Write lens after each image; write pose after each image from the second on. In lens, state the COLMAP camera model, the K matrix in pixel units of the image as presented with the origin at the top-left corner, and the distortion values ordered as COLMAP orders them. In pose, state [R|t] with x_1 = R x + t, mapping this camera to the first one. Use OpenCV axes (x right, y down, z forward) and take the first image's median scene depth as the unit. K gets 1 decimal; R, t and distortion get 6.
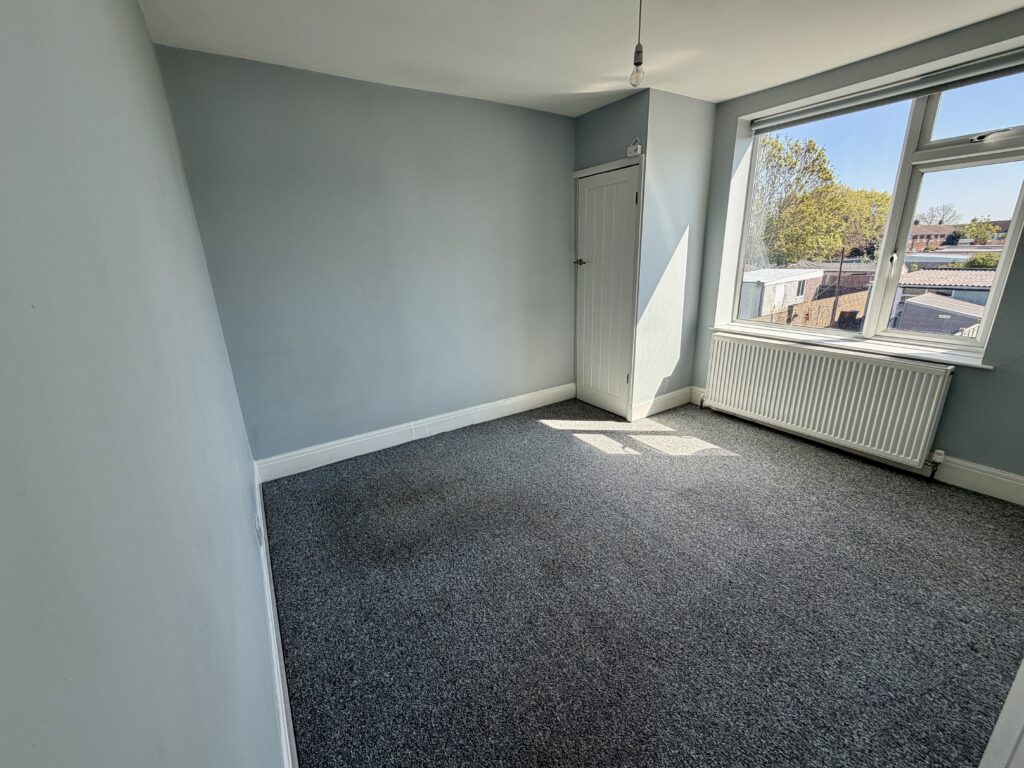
lens RADIAL K [[423.0, 0, 513.7], [0, 423.0, 385.6], [0, 0, 1]] dist [-0.006439, -0.000367]
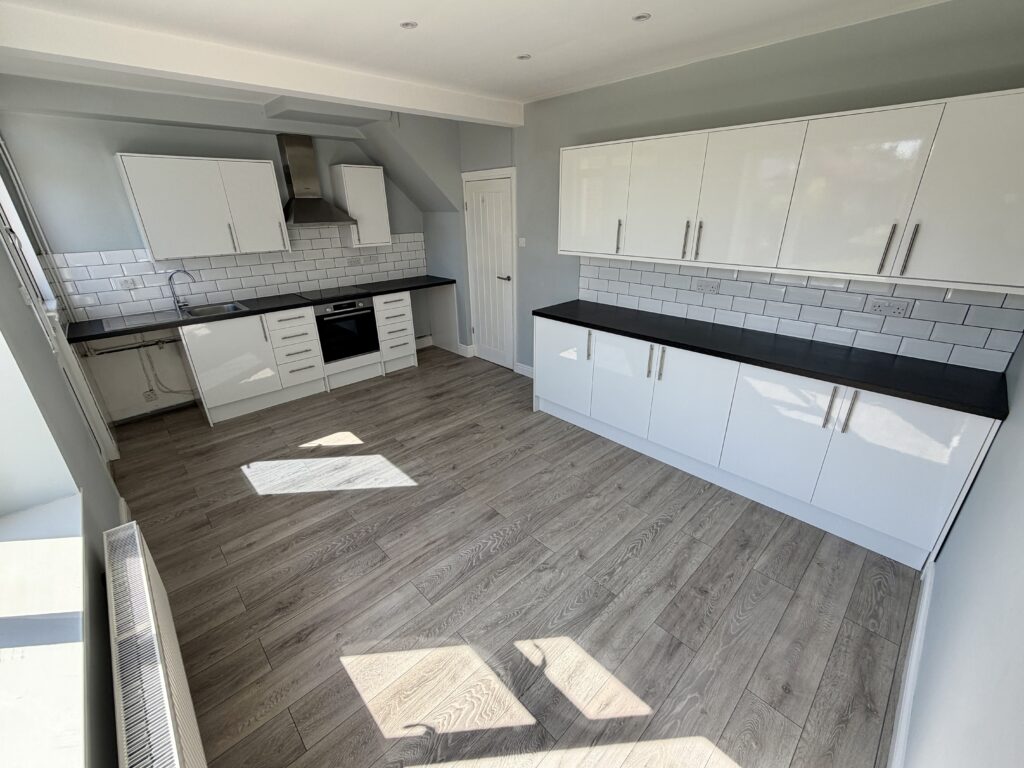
lens RADIAL K [[423.0, 0, 513.7], [0, 423.0, 385.6], [0, 0, 1]] dist [-0.006439, -0.000367]
pose [[-0.980922, 0.117254, -0.155057, 0.352305], [-0.013625, 0.754190, 0.656514, -0.521877], [0.193922, 0.646102, -0.738205, 1.202592]]
